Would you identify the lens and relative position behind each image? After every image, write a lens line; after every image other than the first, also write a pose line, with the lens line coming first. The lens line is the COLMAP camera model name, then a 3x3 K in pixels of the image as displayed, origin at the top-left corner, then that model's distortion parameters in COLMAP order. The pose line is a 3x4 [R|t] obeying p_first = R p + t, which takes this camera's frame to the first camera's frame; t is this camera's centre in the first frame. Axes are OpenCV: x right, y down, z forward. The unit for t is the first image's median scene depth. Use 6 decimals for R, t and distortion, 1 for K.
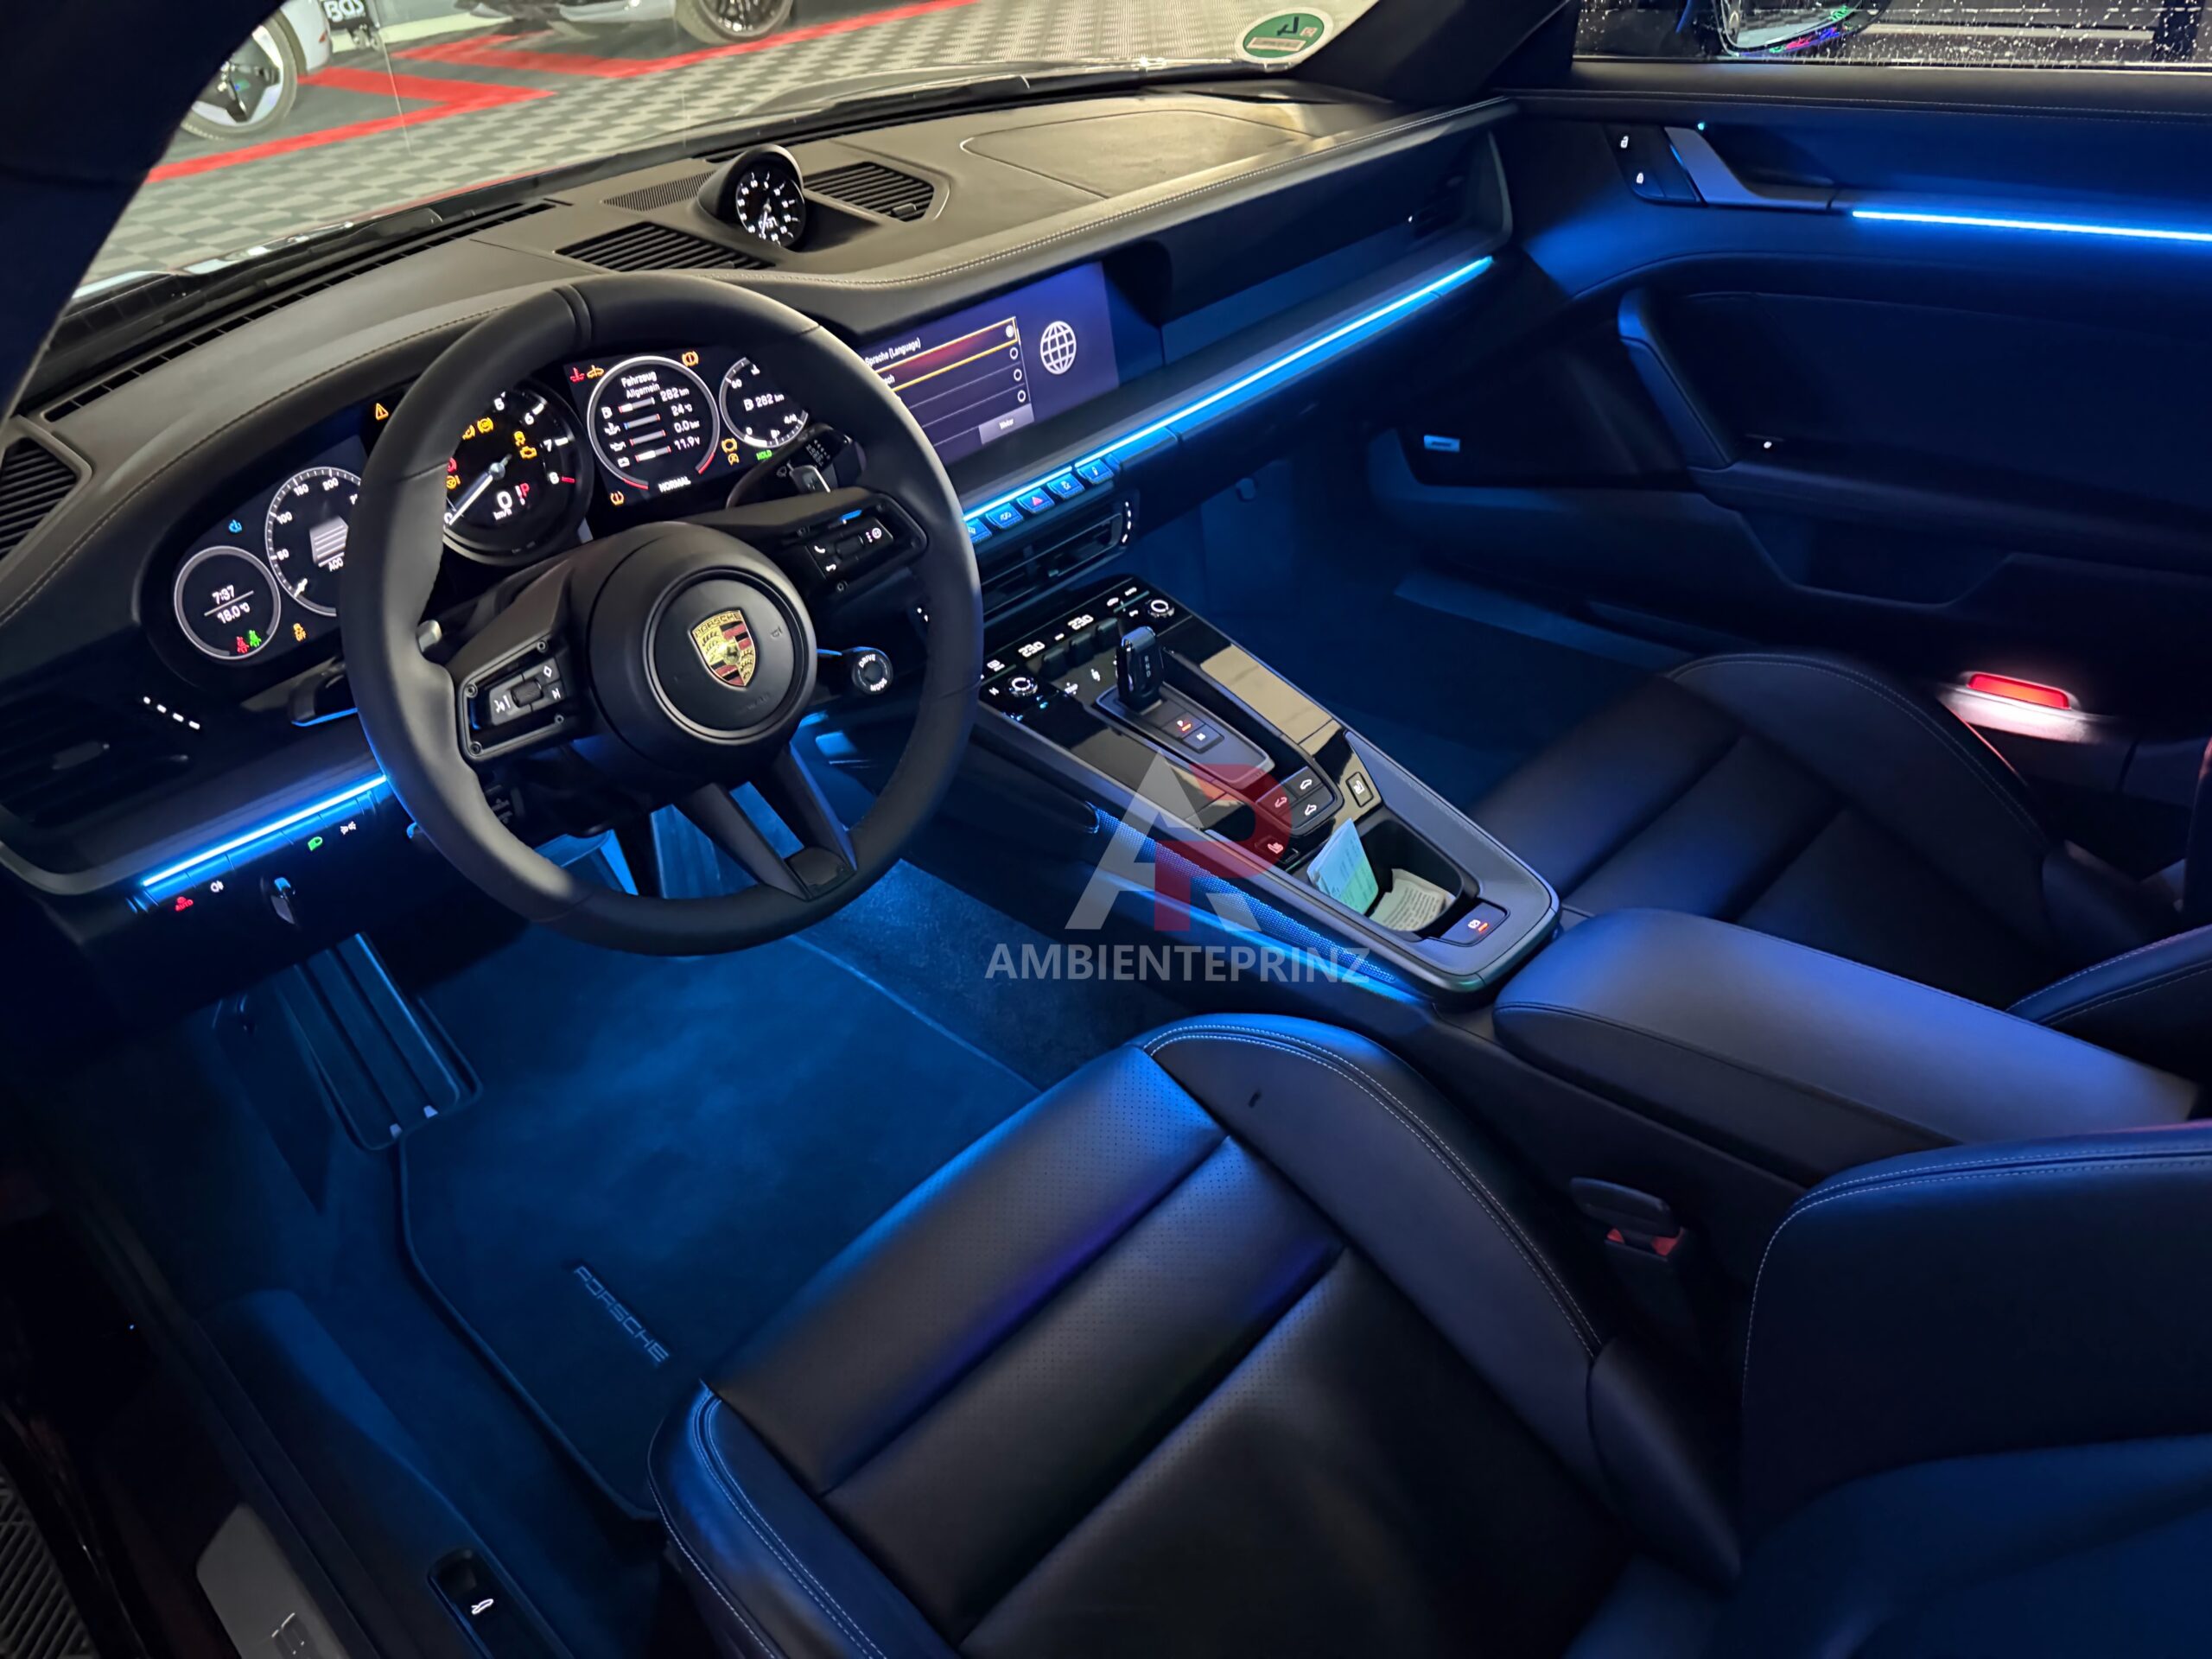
lens RADIAL K [[1555.6, 0, 1107.8], [0, 1555.6, 841.2], [0, 0, 1]] dist [0.052388, -0.062170]
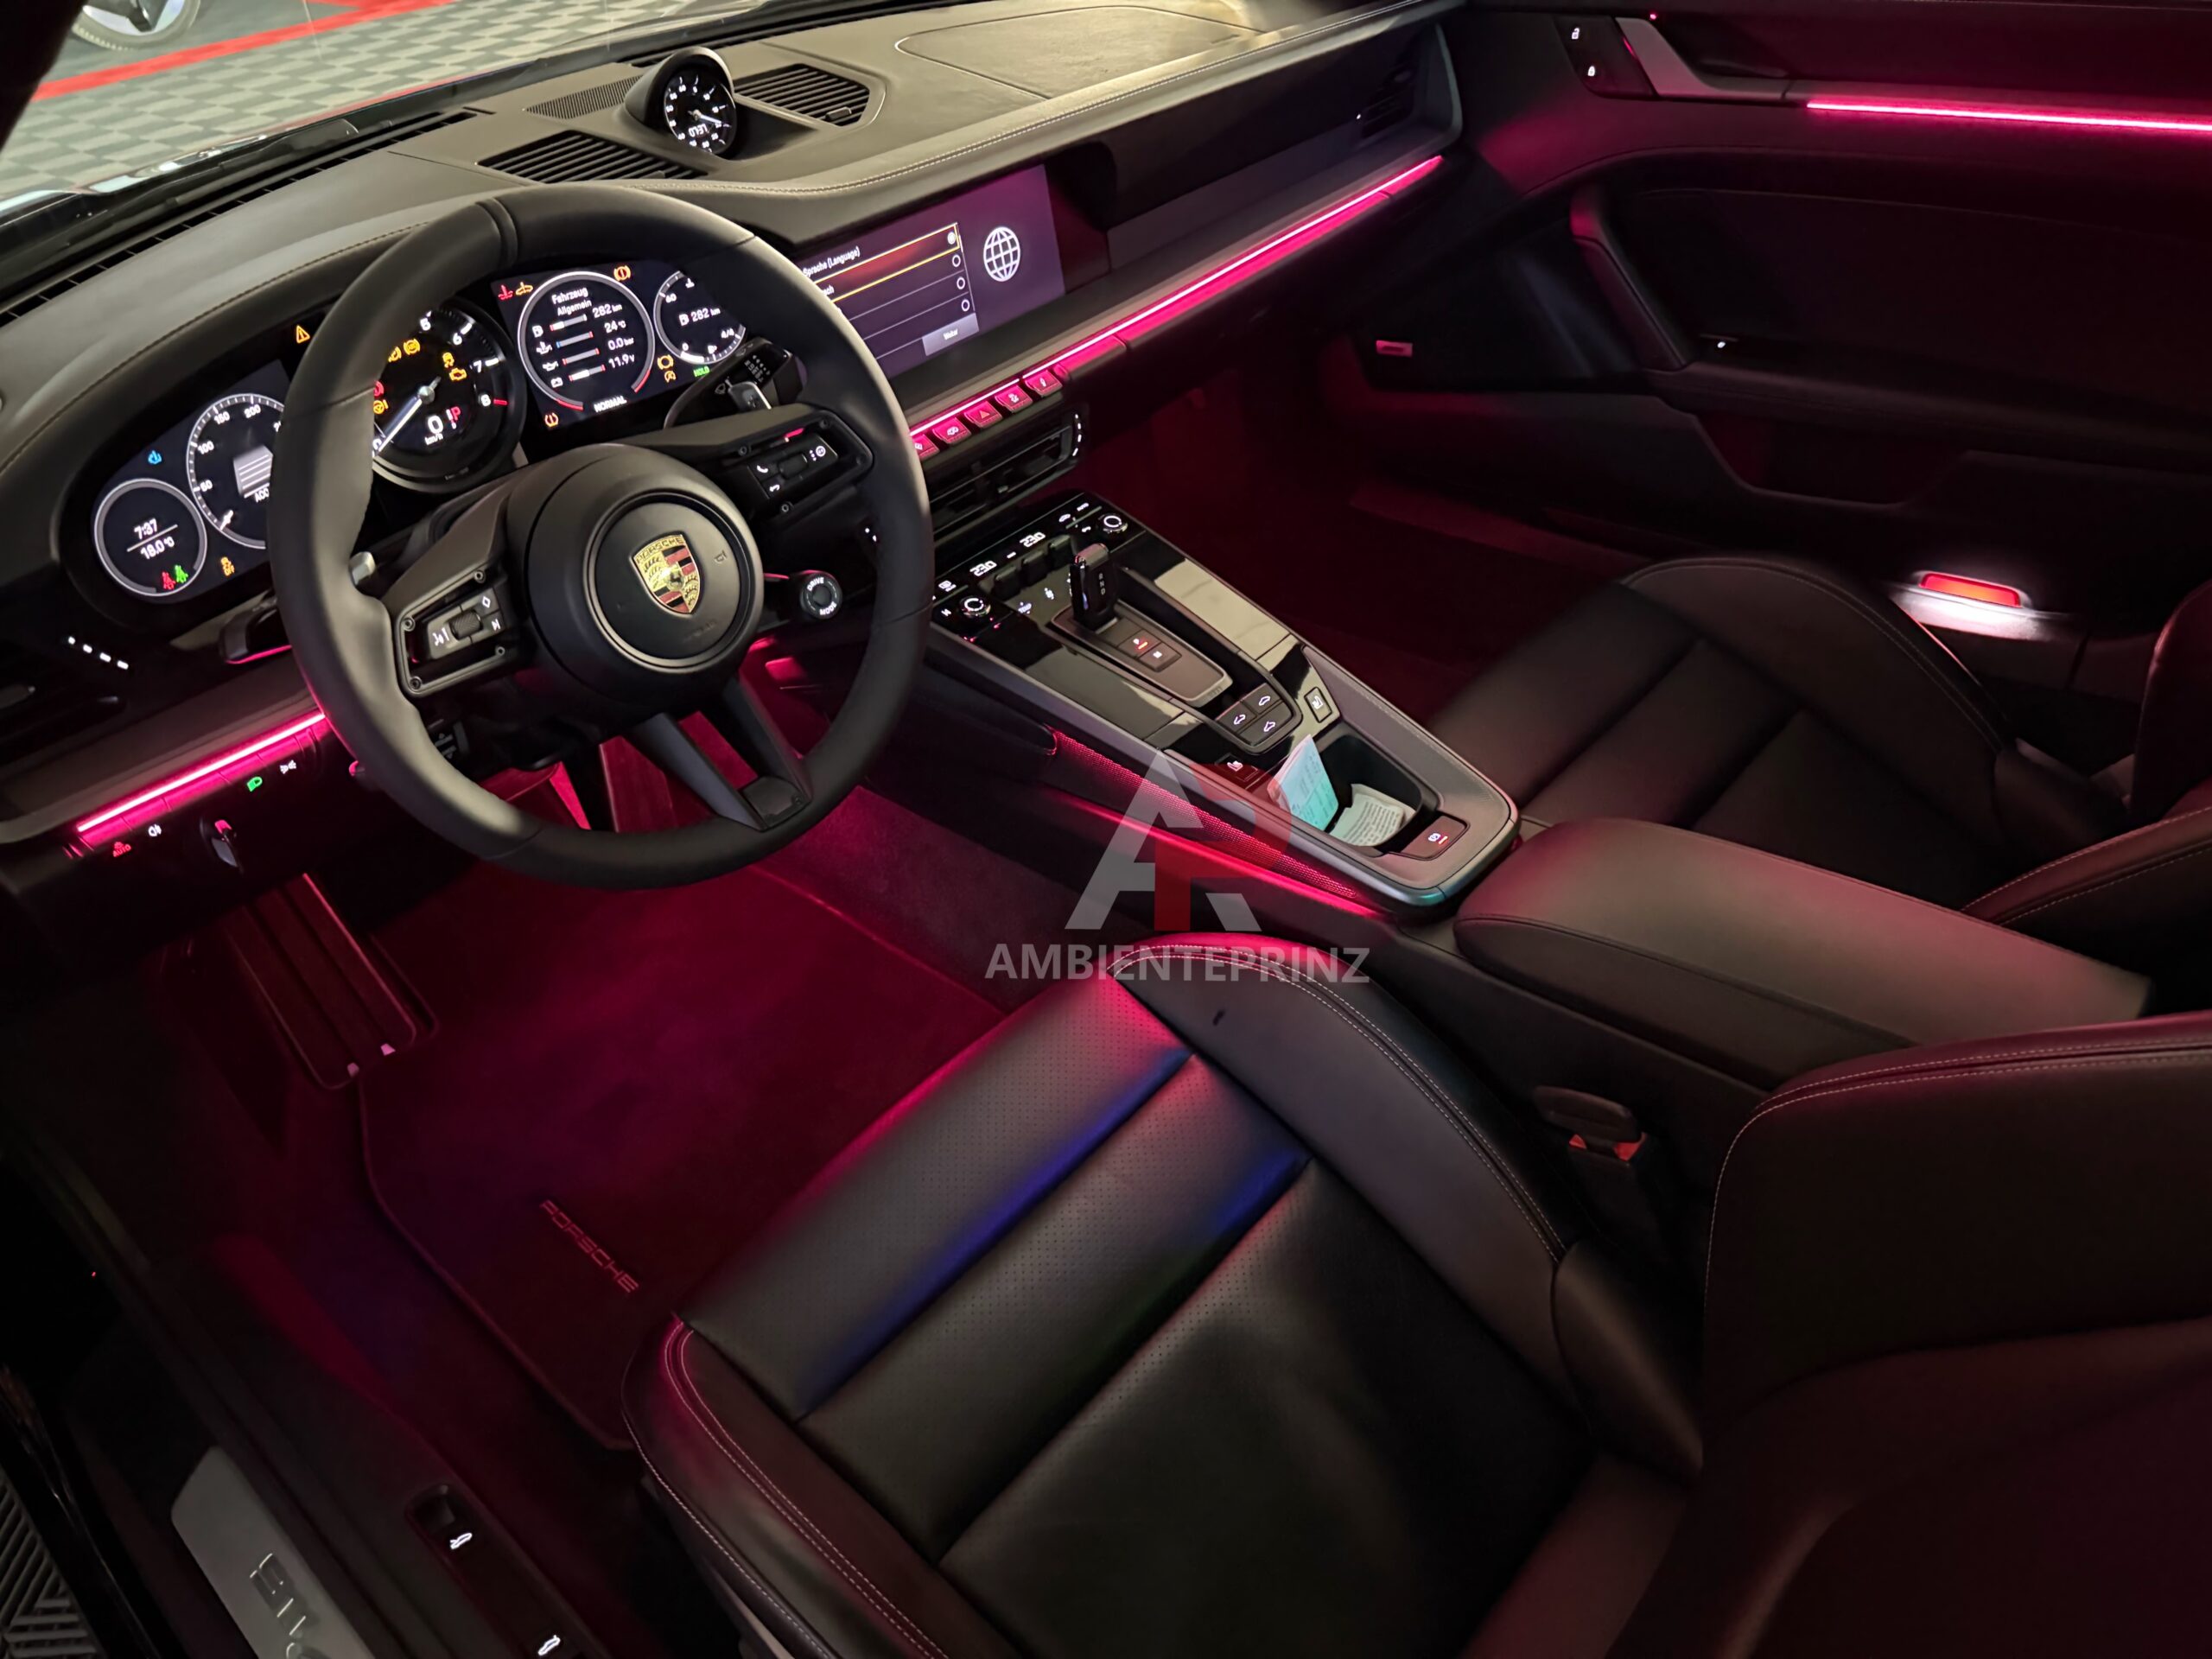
lens RADIAL K [[1557.8, 0, 1100.3], [0, 1557.8, 831.8], [0, 0, 1]] dist [0.039108, -0.040418]
pose [[0.999448, -0.023929, 0.023034, -0.001838], [0.022807, 0.998597, 0.047787, -0.002929], [-0.024145, -0.047235, 0.998592, 0.008793]]
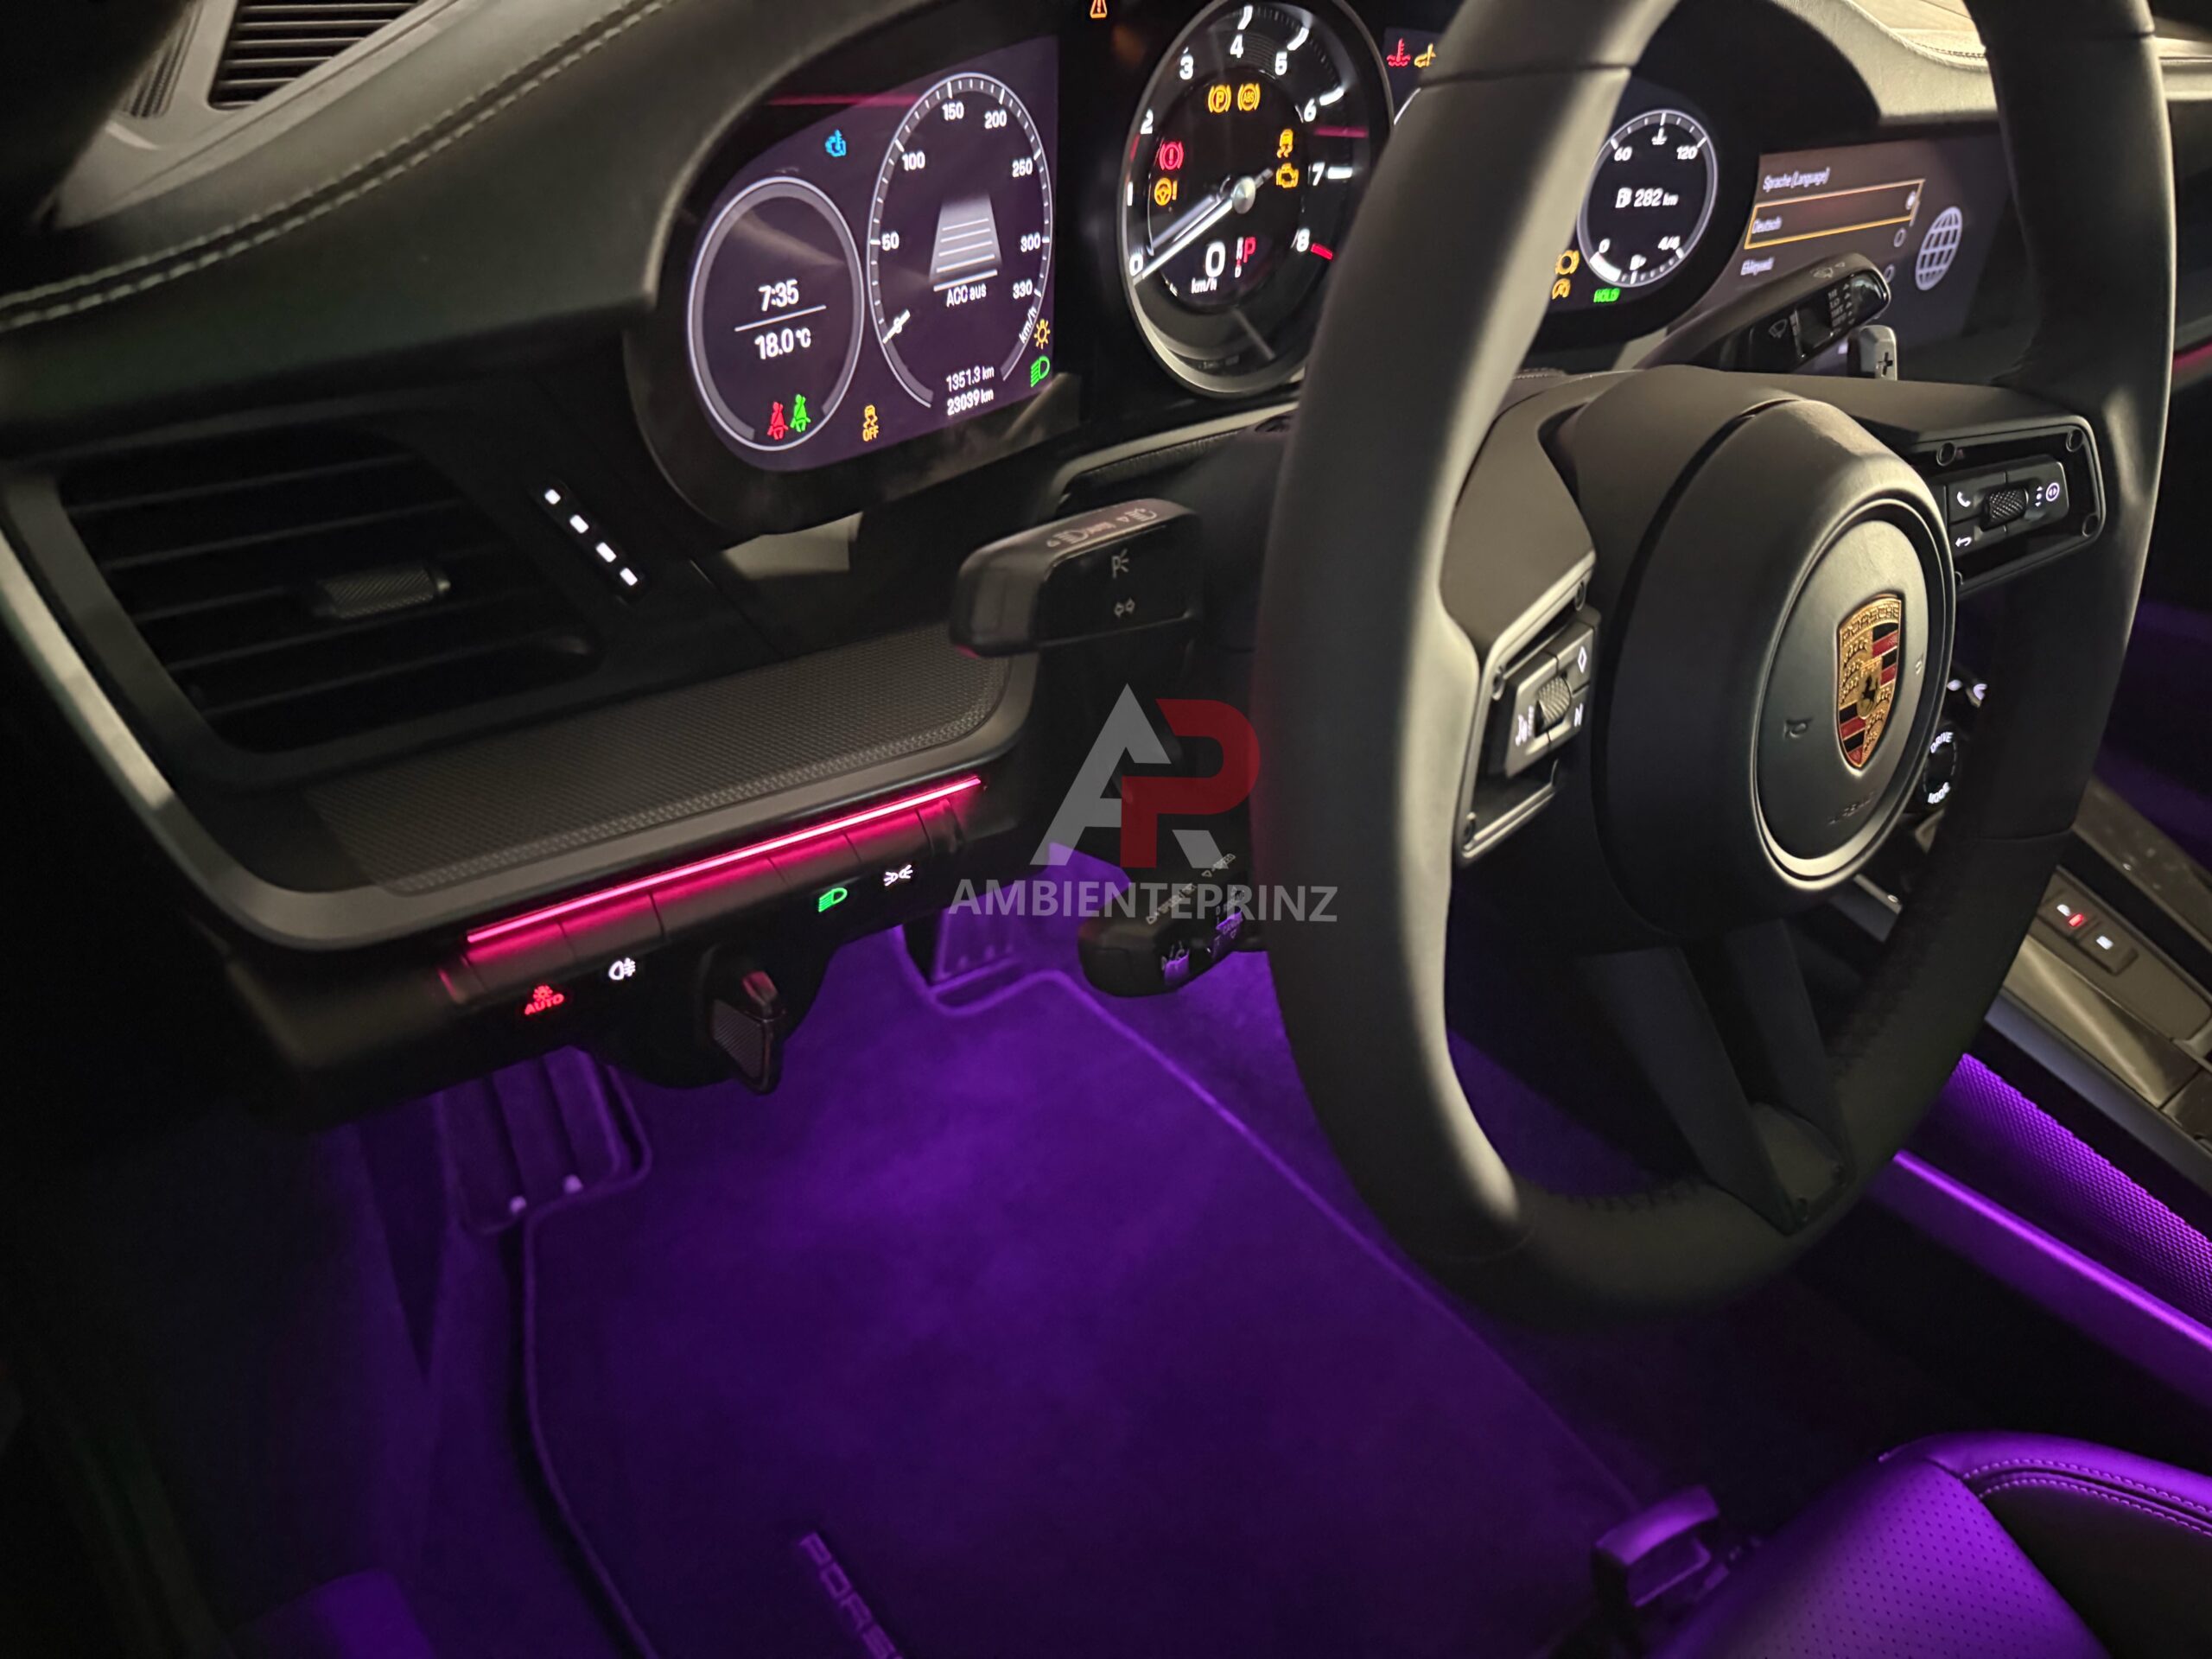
lens RADIAL K [[1554.0, 0, 1108.5], [0, 1554.0, 829.3], [0, 0, 1]] dist [0.109394, -0.161204]
pose [[0.973759, 0.224221, 0.038977, -0.371059], [-0.224448, 0.974485, 0.001509, -0.029707], [-0.037644, -0.010217, 0.999239, 0.460196]]
